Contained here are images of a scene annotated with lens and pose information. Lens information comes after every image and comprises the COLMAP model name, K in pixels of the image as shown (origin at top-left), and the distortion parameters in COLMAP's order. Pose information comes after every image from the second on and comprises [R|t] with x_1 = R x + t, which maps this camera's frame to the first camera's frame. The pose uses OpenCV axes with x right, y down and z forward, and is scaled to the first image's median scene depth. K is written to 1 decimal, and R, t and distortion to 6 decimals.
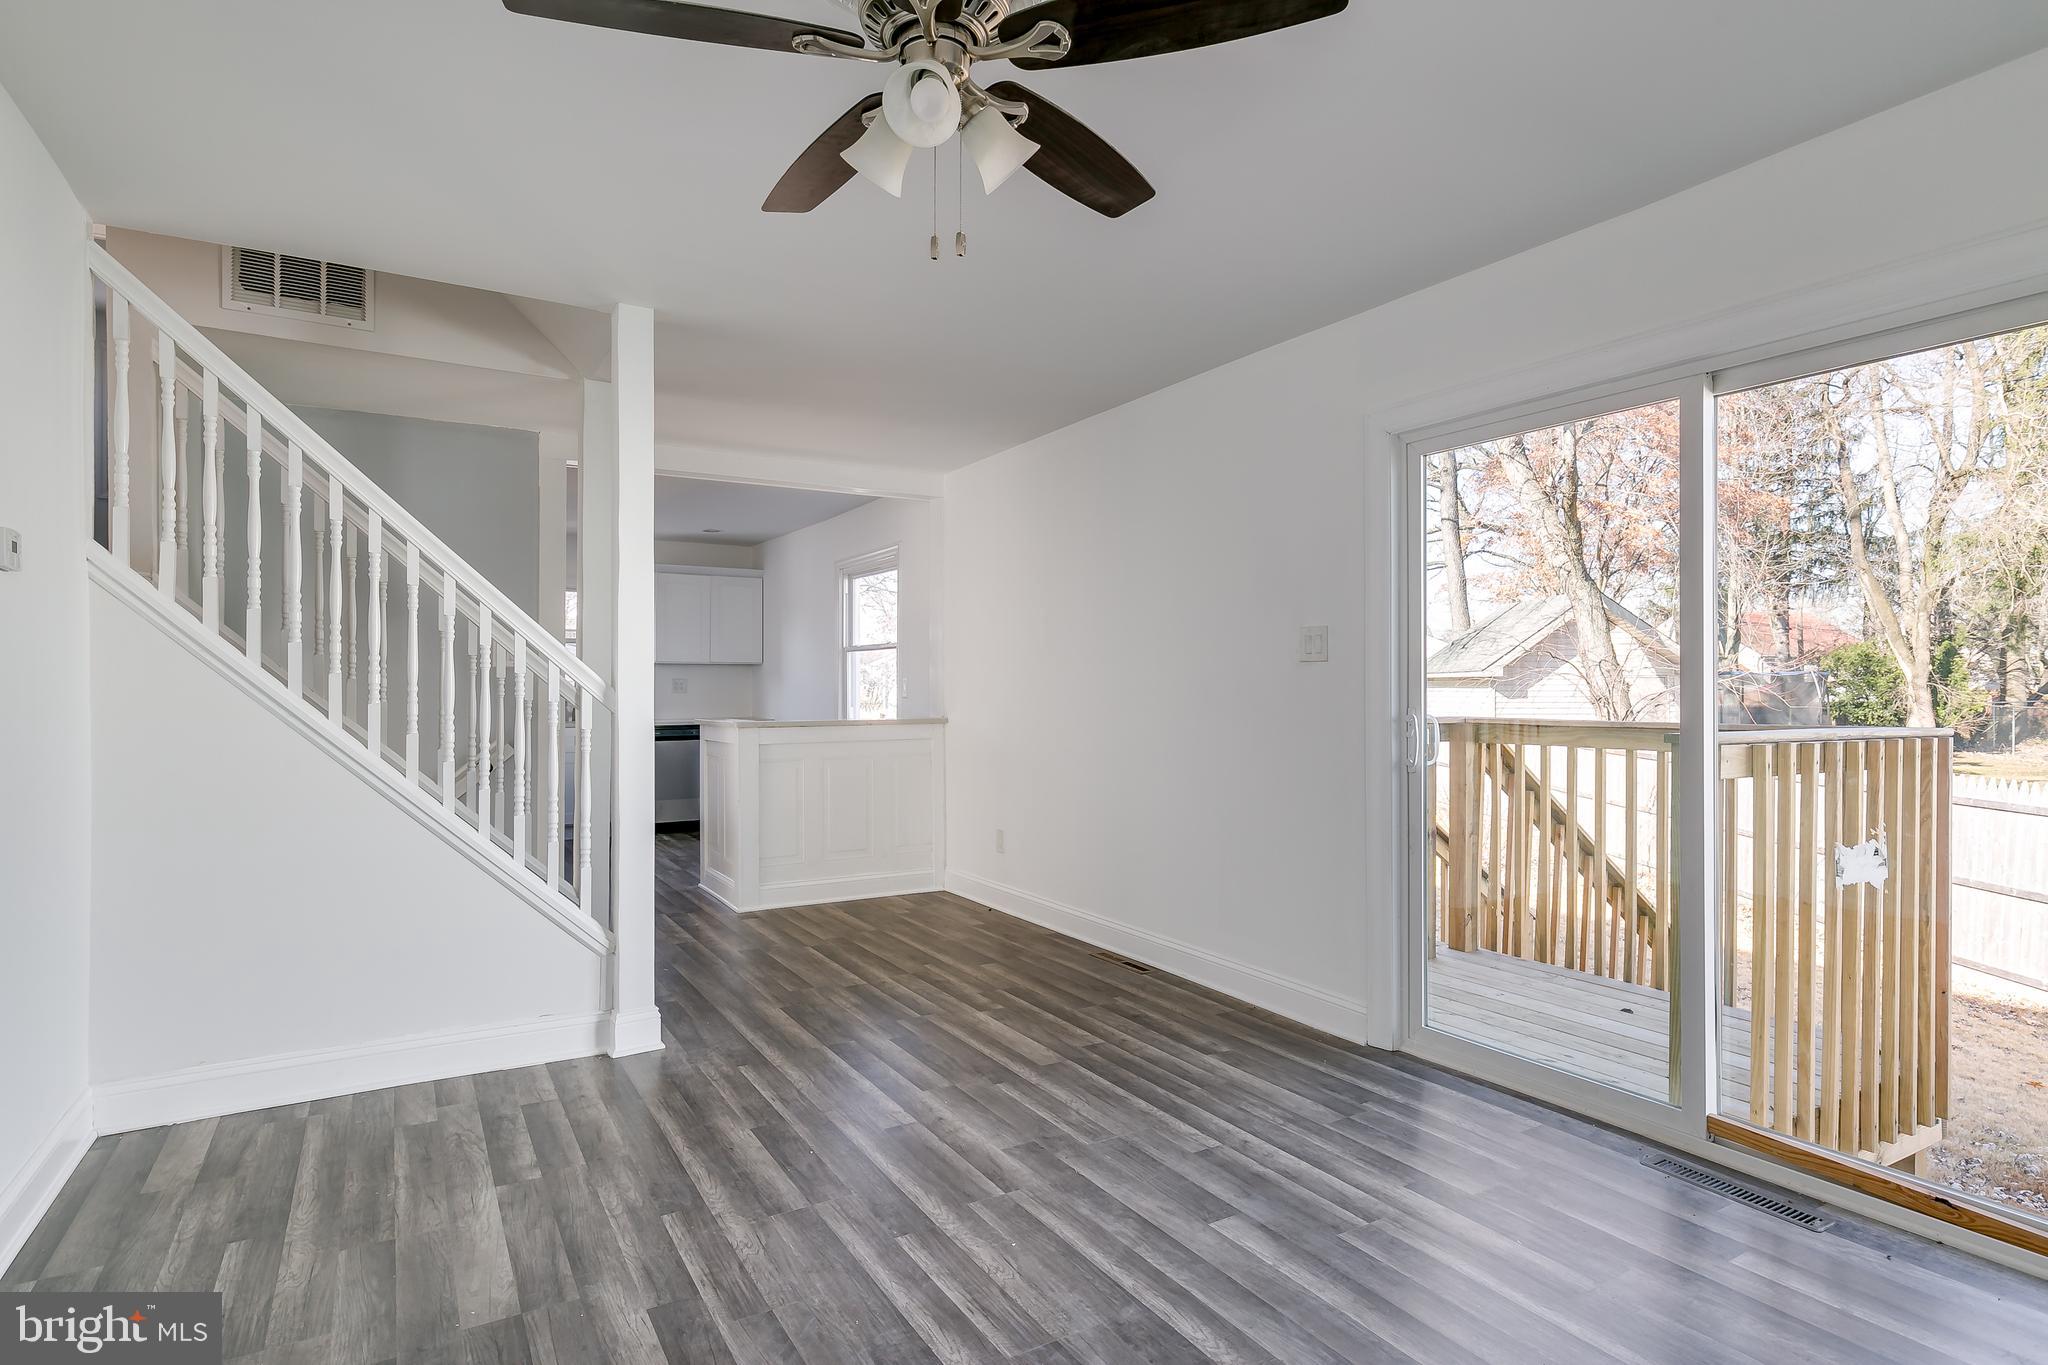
lens RADIAL K [[1050.0, 0, 1030.0], [0, 1050.0, 688.1], [0, 0, 1]] dist [0.004737, 0.000753]
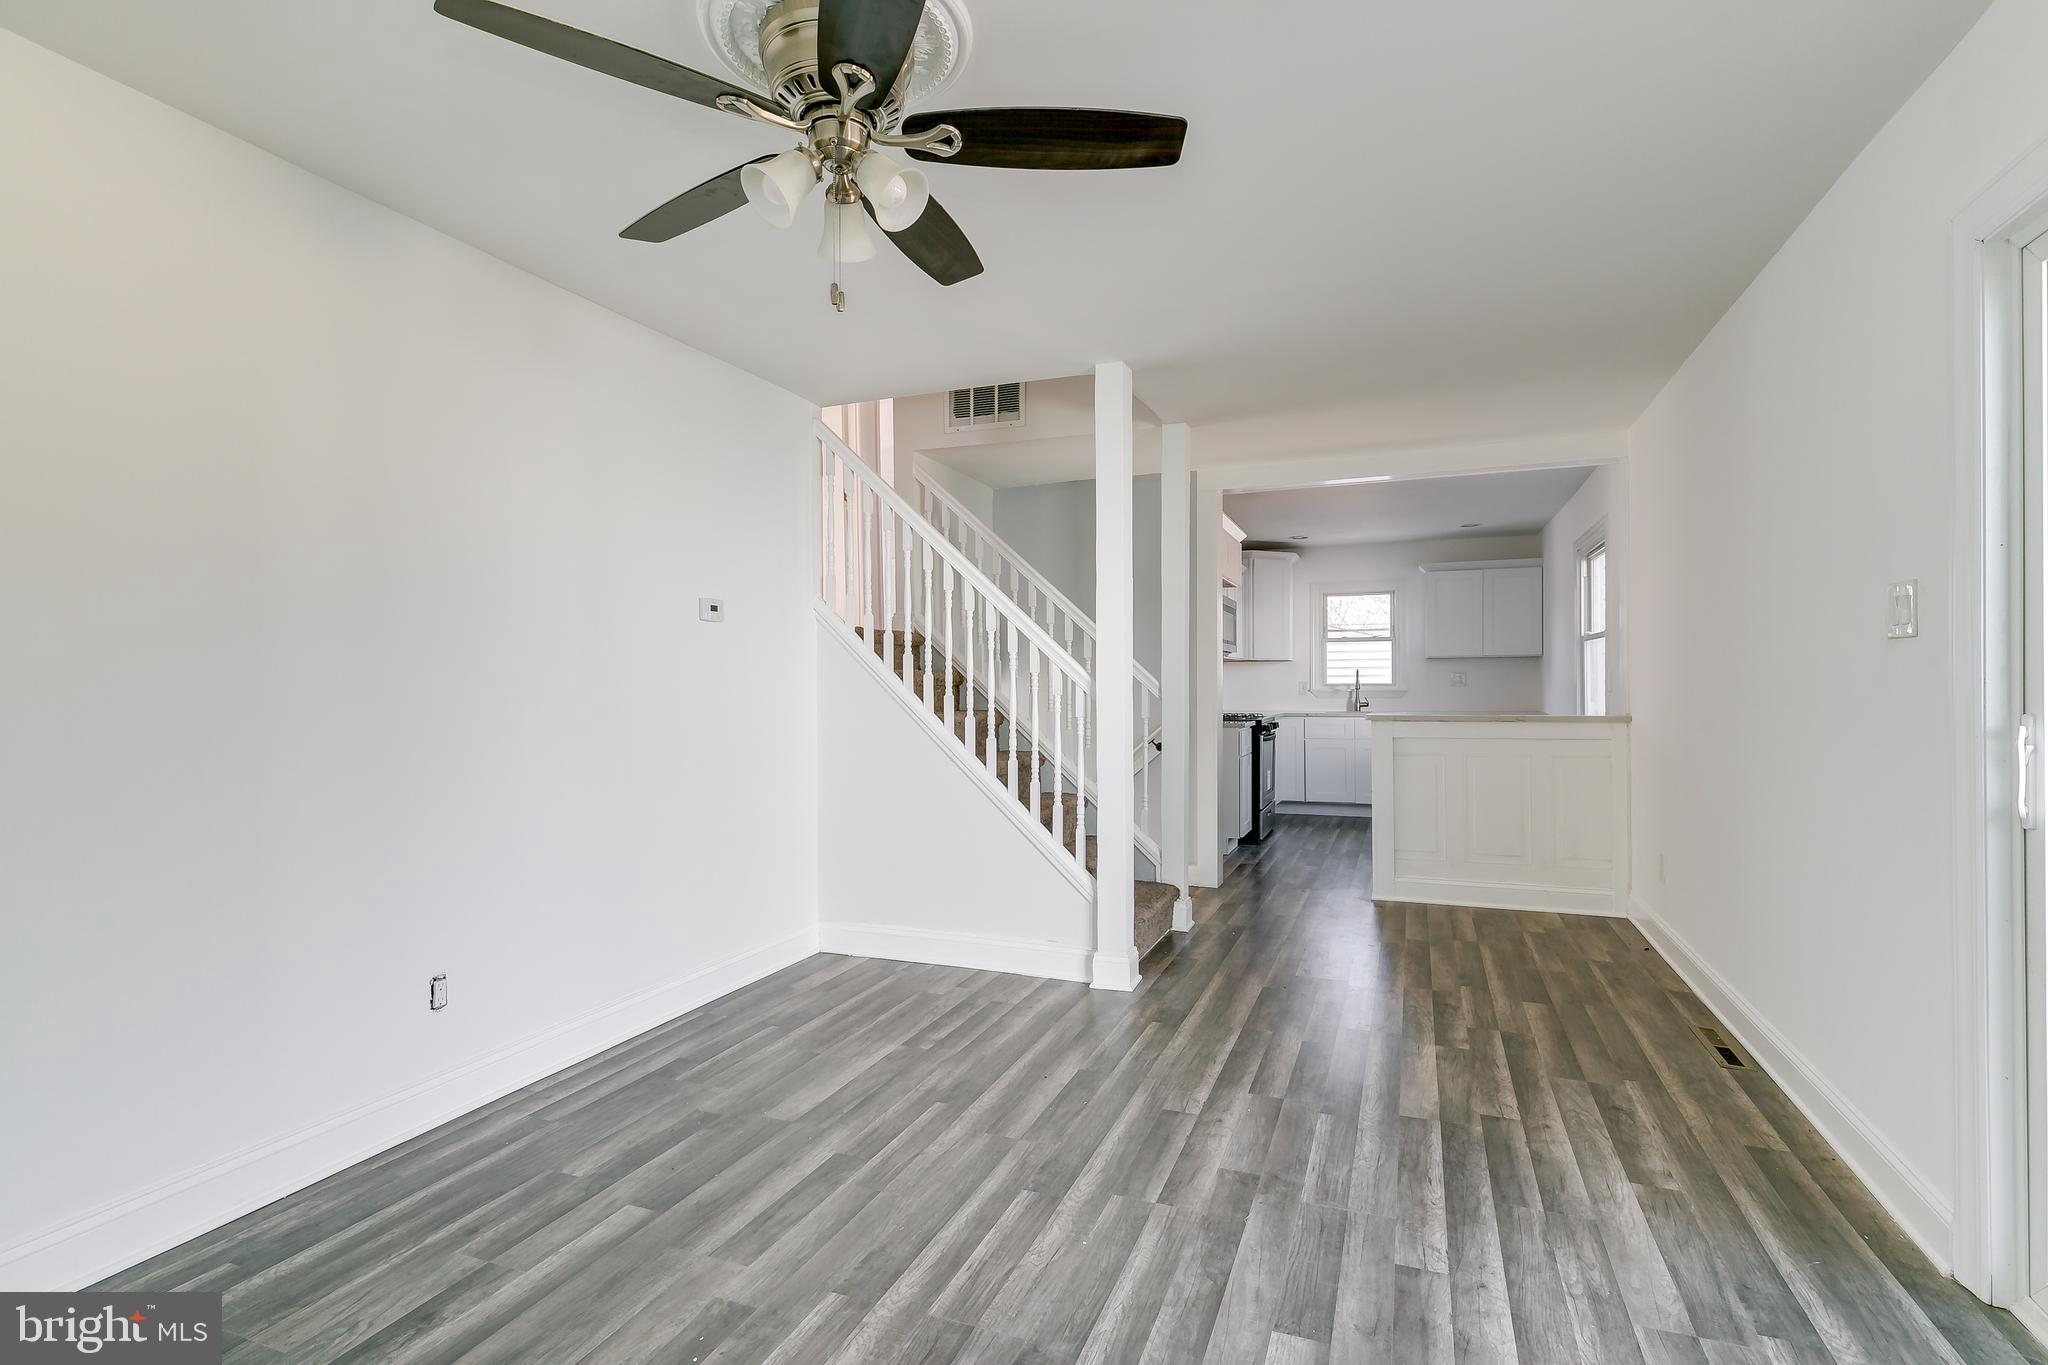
lens RADIAL K [[961.5, 0, 1027.4], [0, 961.5, 684.3], [0, 0, 1]] dist [0.001926, -0.001333]
pose [[0.620514, -0.003090, -0.784189, 0.483511], [0.005408, 0.999985, 0.000339, 0.000218], [0.784177, -0.004451, 0.620522, 0.286599]]
